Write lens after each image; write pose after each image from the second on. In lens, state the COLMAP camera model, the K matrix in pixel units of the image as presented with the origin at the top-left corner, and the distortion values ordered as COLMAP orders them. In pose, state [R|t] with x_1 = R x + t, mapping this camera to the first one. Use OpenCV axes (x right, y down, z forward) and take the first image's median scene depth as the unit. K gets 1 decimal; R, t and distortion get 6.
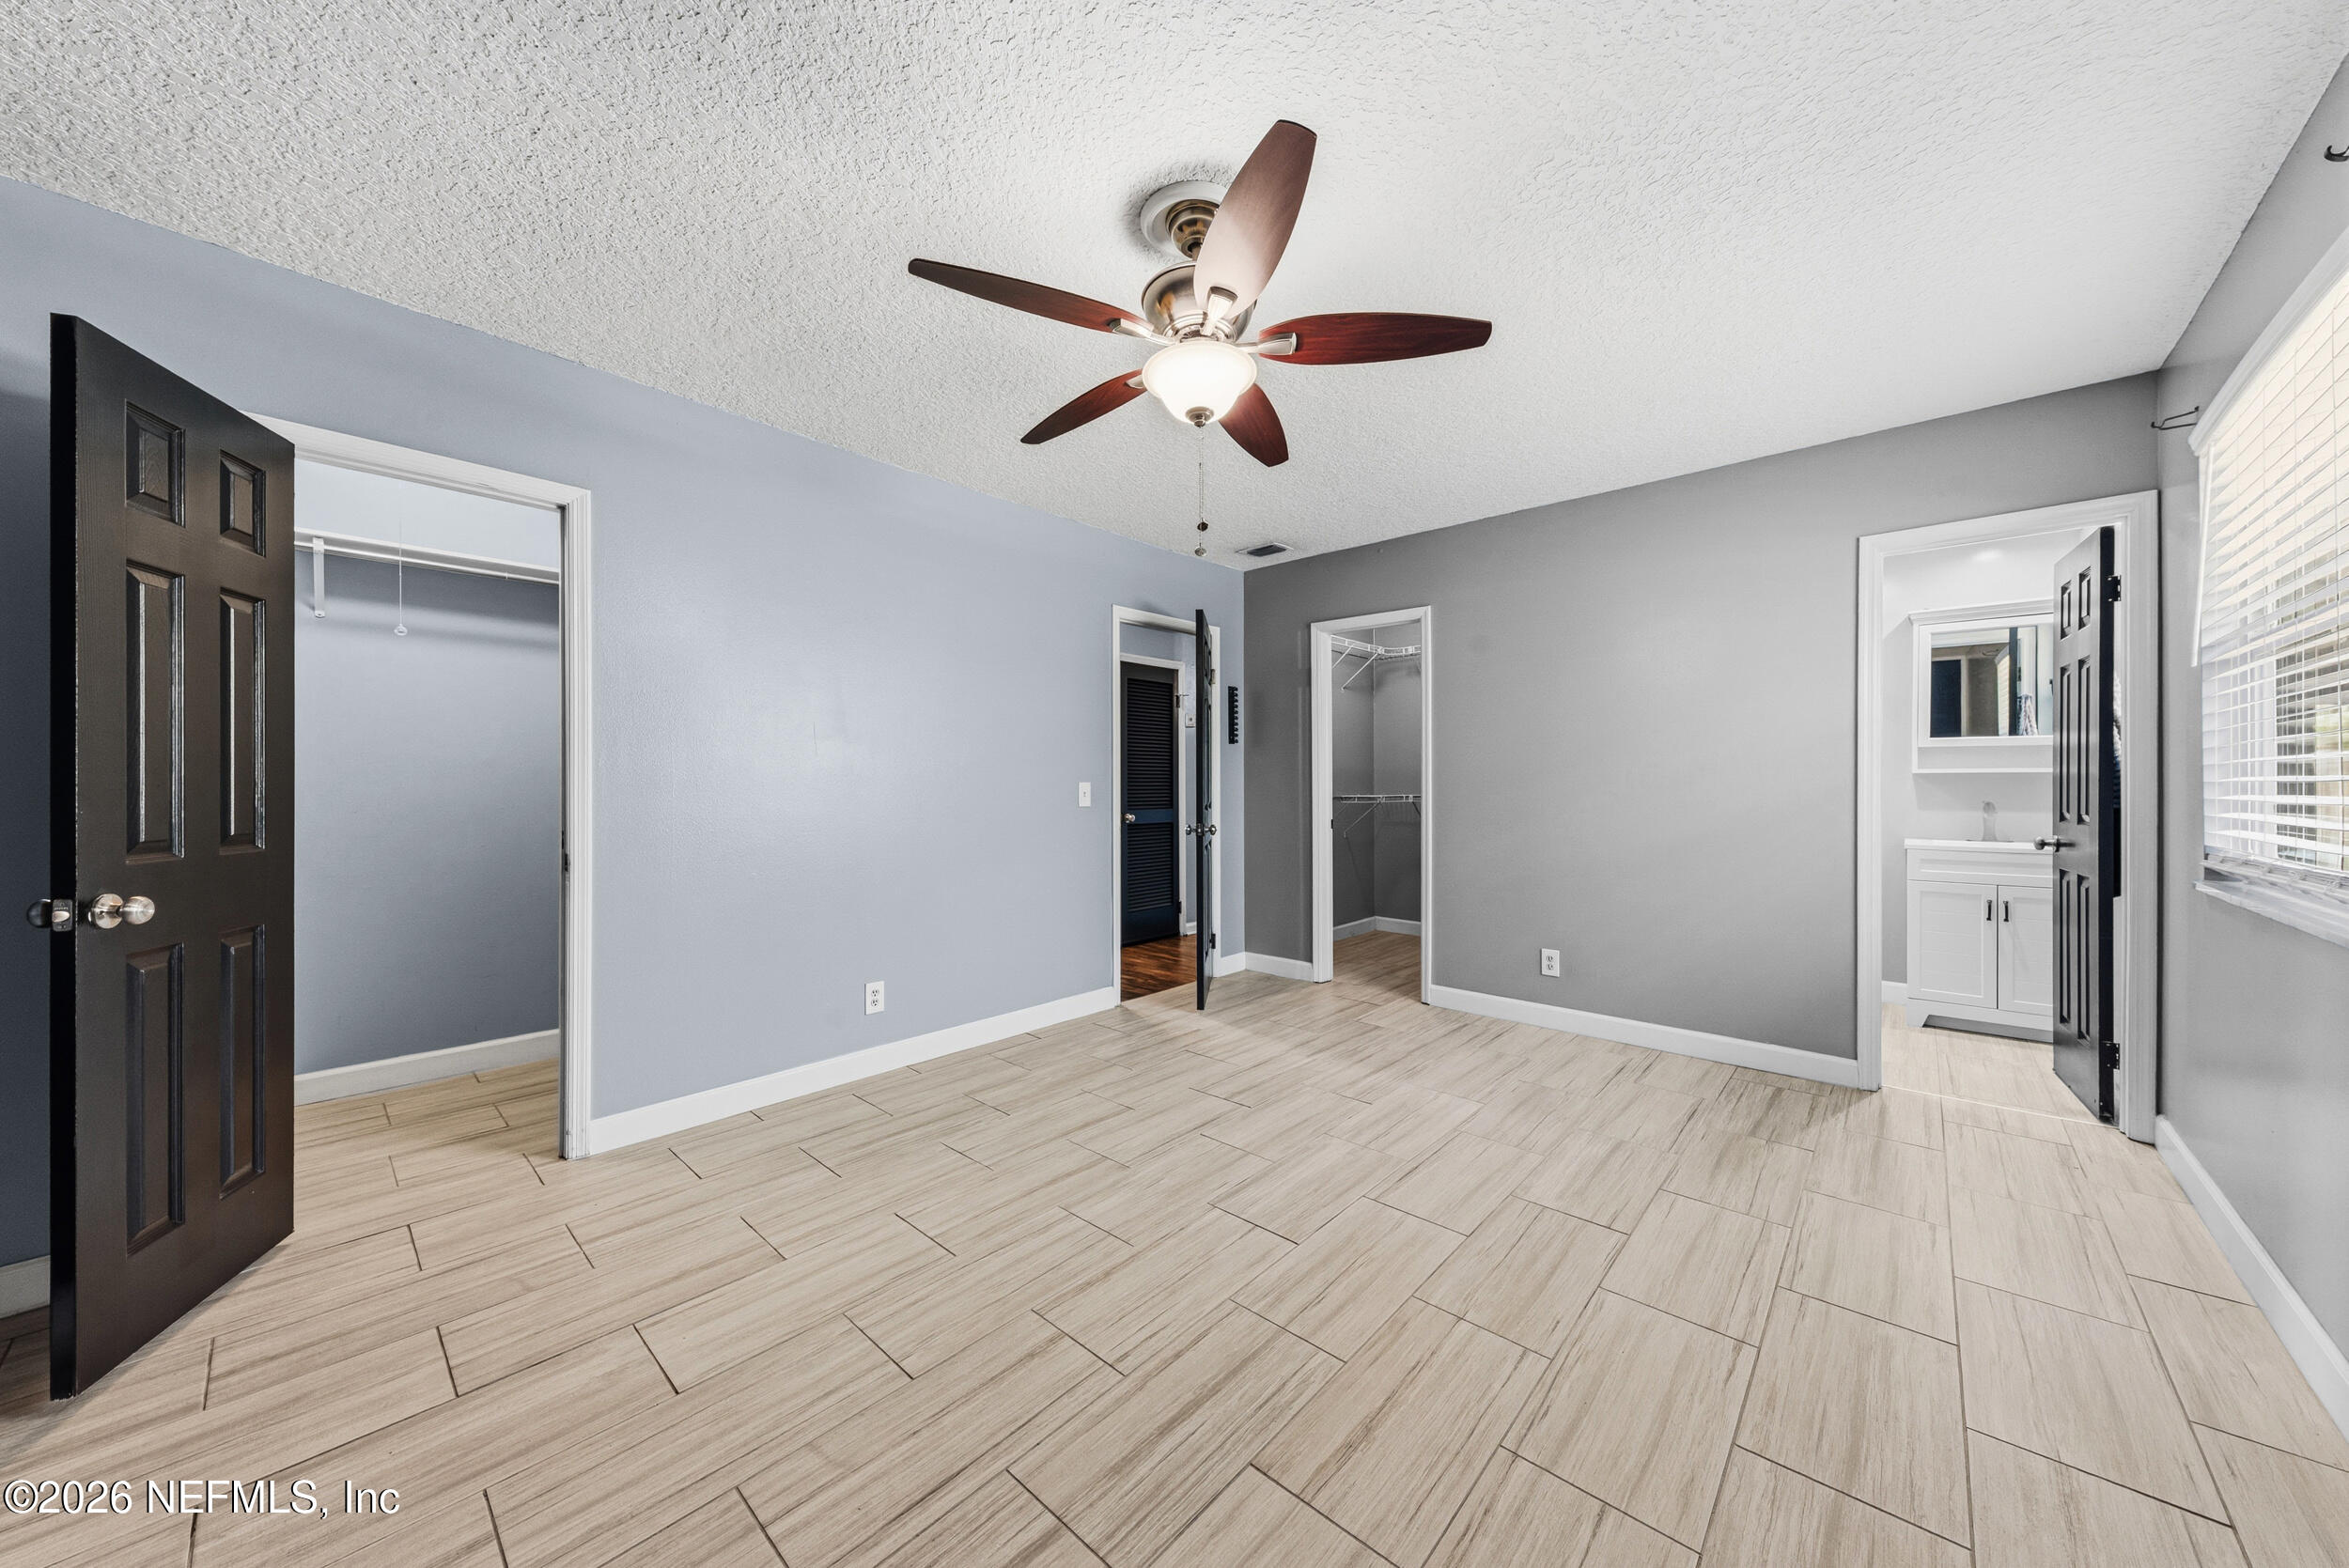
lens RADIAL K [[814.2, 0, 1177.3], [0, 814.2, 791.4], [0, 0, 1]] dist [0.001459, -0.004031]
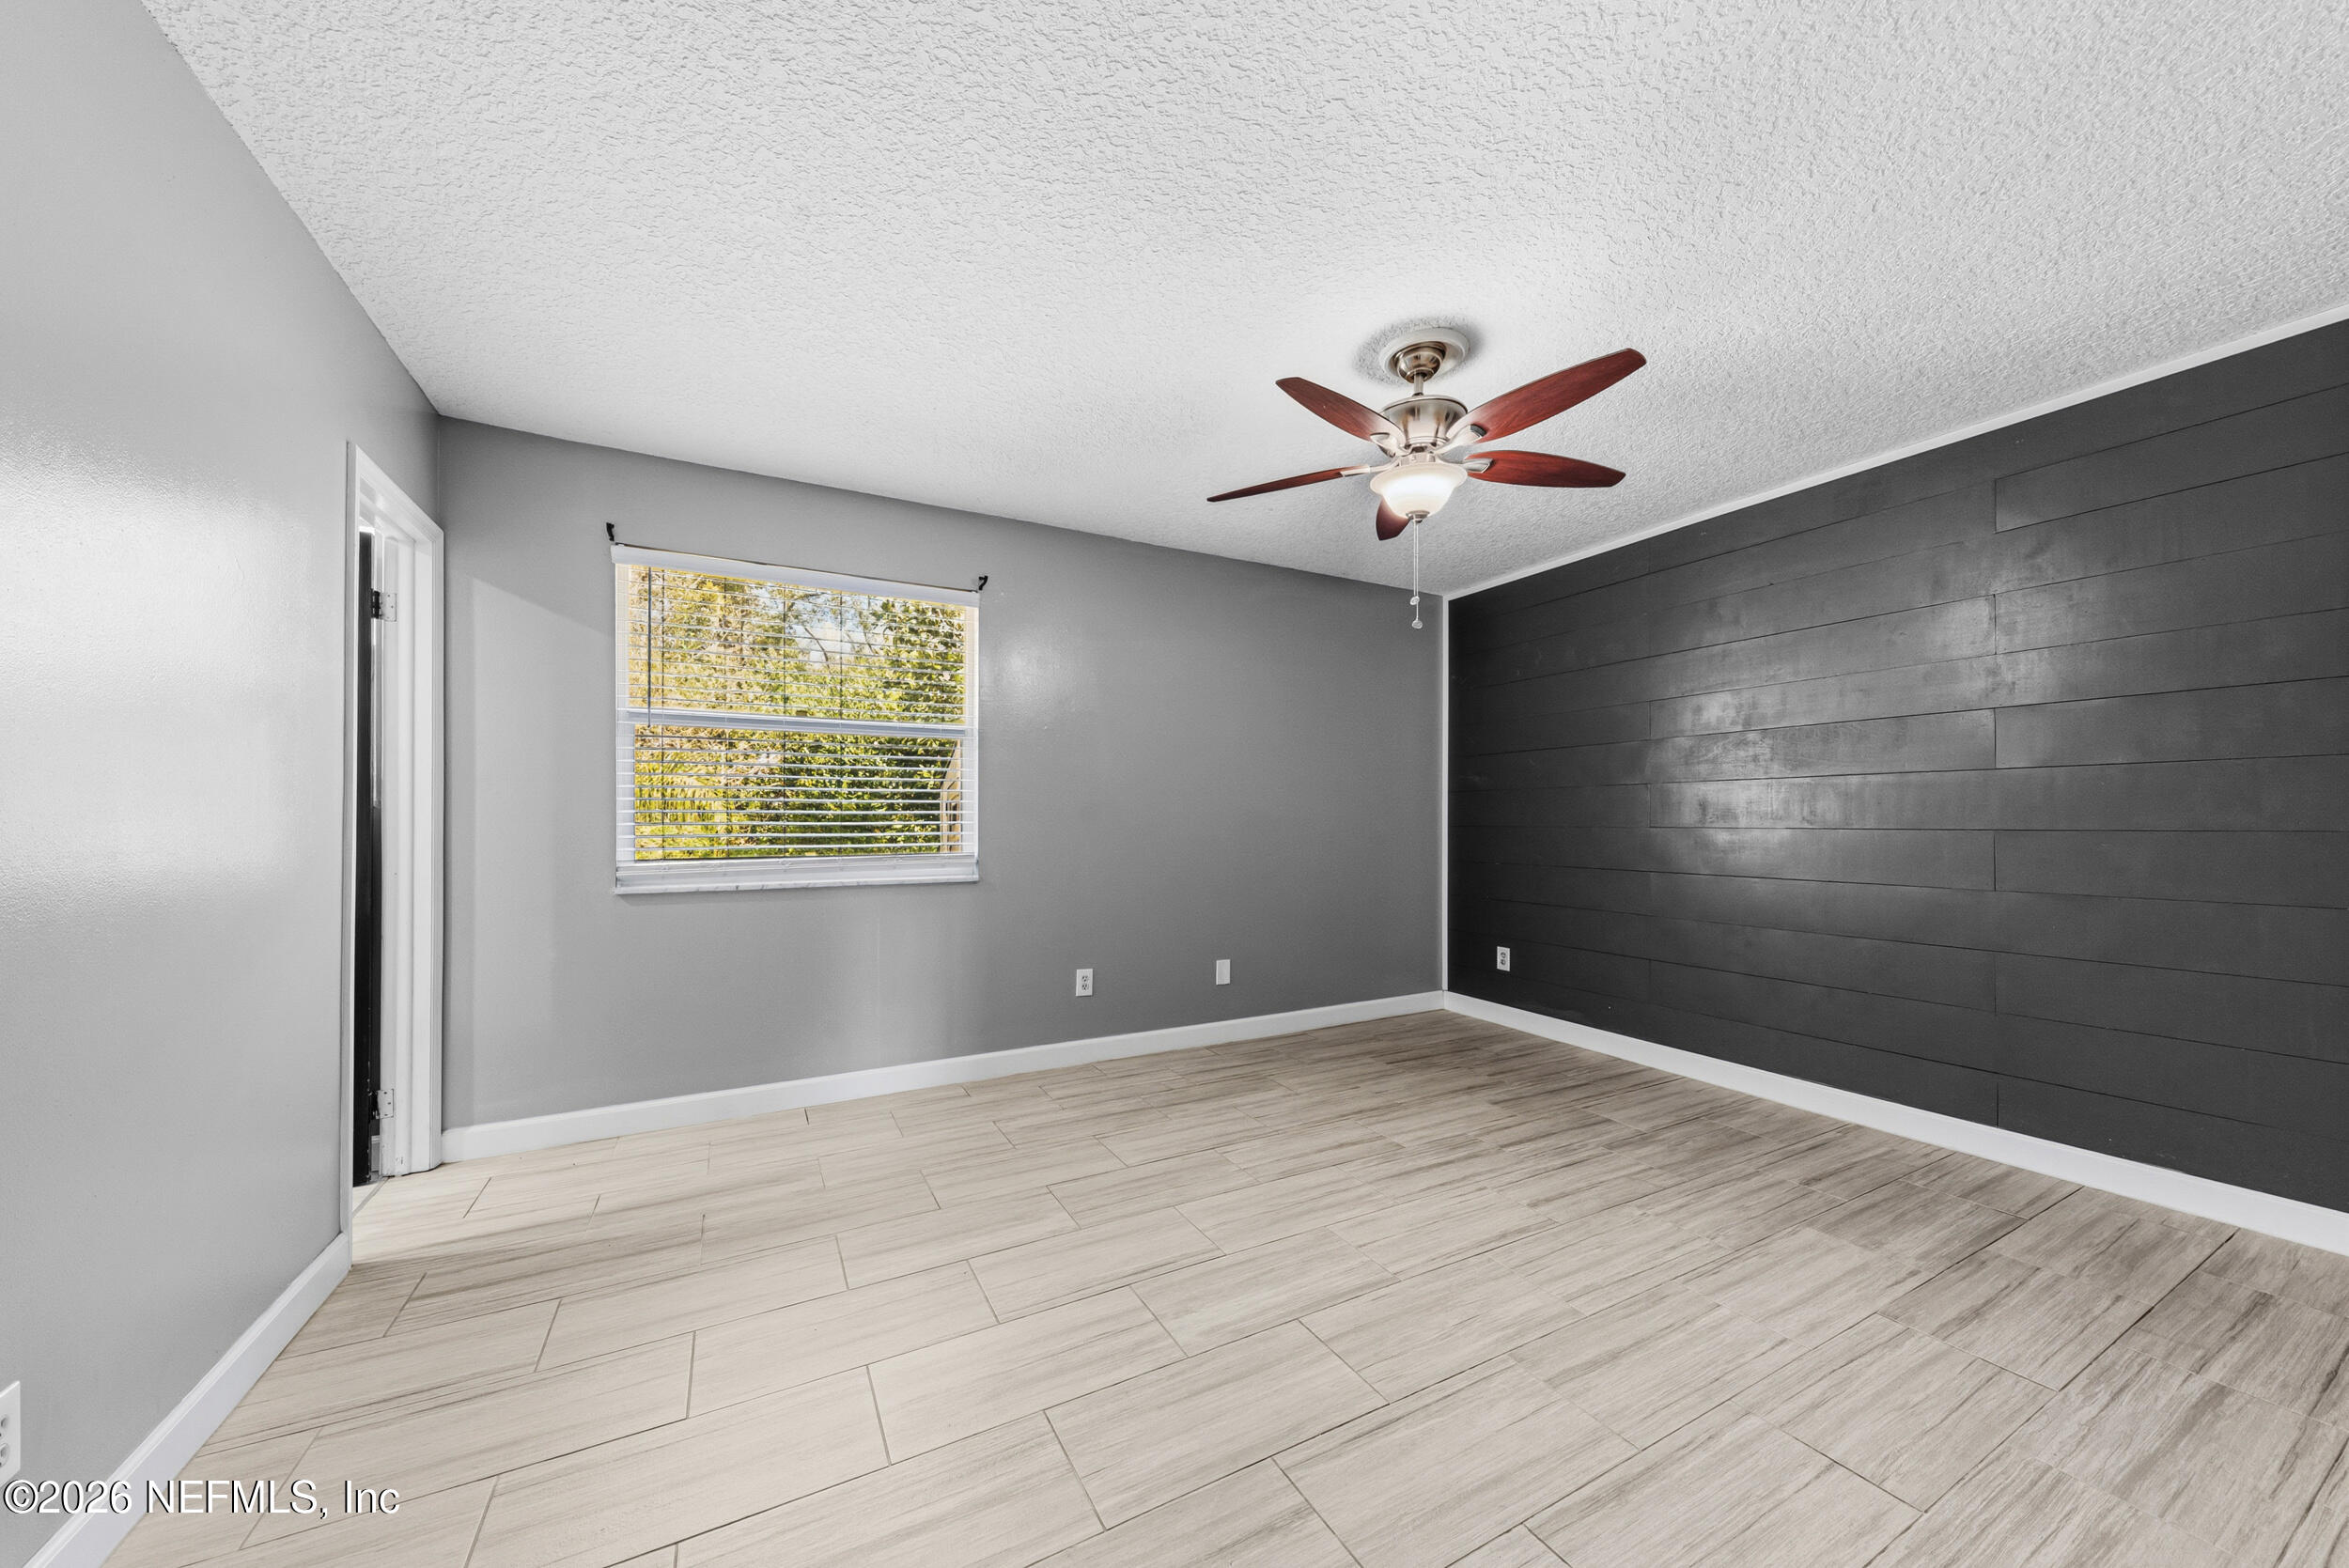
lens RADIAL K [[814.2, 0, 1177.3], [0, 814.2, 791.4], [0, 0, 1]] dist [0.001459, -0.004031]
pose [[-0.944871, 0.011737, 0.327233, -0.027223], [0.005506, 0.999786, -0.019962, -0.012265], [-0.327397, -0.017060, -0.944733, 1.833417]]
